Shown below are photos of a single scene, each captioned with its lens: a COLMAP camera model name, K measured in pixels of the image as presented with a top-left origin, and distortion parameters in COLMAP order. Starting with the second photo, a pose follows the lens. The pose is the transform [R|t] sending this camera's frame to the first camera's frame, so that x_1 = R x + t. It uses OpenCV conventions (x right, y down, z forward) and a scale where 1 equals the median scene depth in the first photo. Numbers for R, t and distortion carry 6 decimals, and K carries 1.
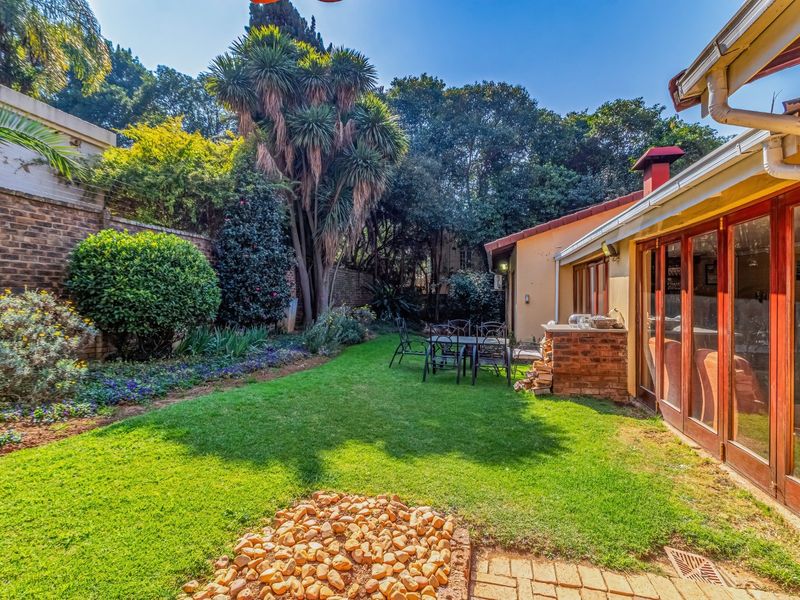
lens RADIAL K [[409.7, 0, 400.0], [0, 409.7, 300.0], [0, 0, 1]] dist [0.003863, 0.002573]
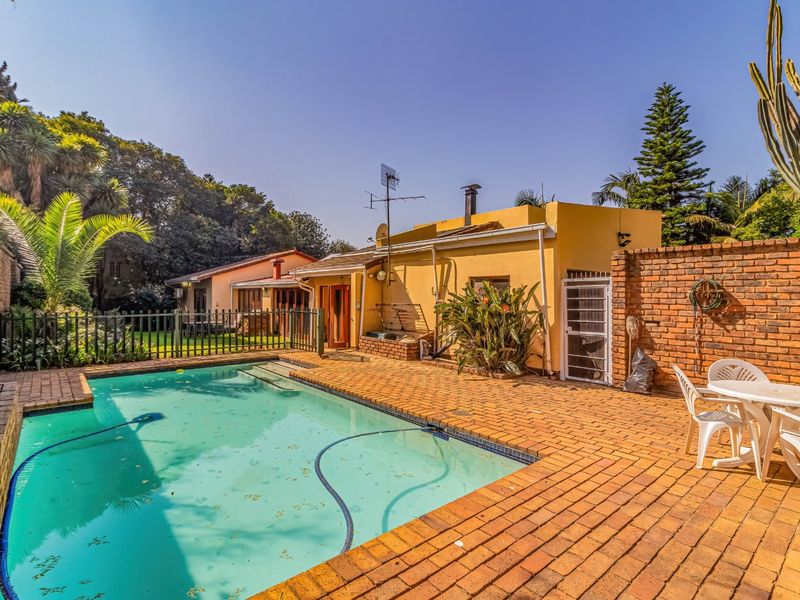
lens RADIAL K [[409.7, 0, 400.0], [0, 409.7, 300.0], [0, 0, 1]] dist [0.003863, 0.002573]
pose [[0.608968, 0.005213, 0.793178, -1.377456], [0.002986, 0.999956, -0.008864, -0.007484], [-0.793189, 0.007767, 0.608926, -1.777796]]
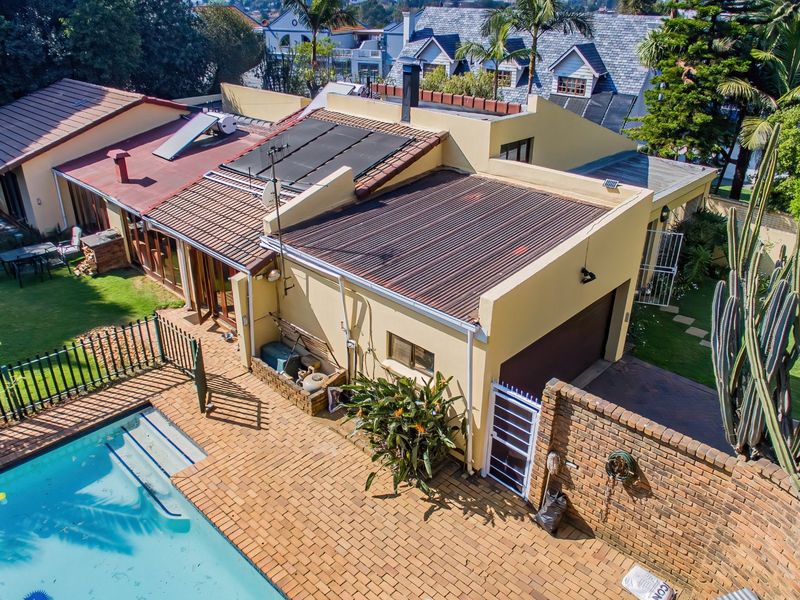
lens RADIAL K [[595.3, 0, 410.7], [0, 595.3, 300.2], [0, 0, 1]] dist [-0.112137, 0.092079]
pose [[0.504884, -0.370047, 0.779844, -1.255826], [-0.013171, 0.900040, 0.435609, -1.014933], [-0.863087, -0.230204, 0.449542, -1.861392]]
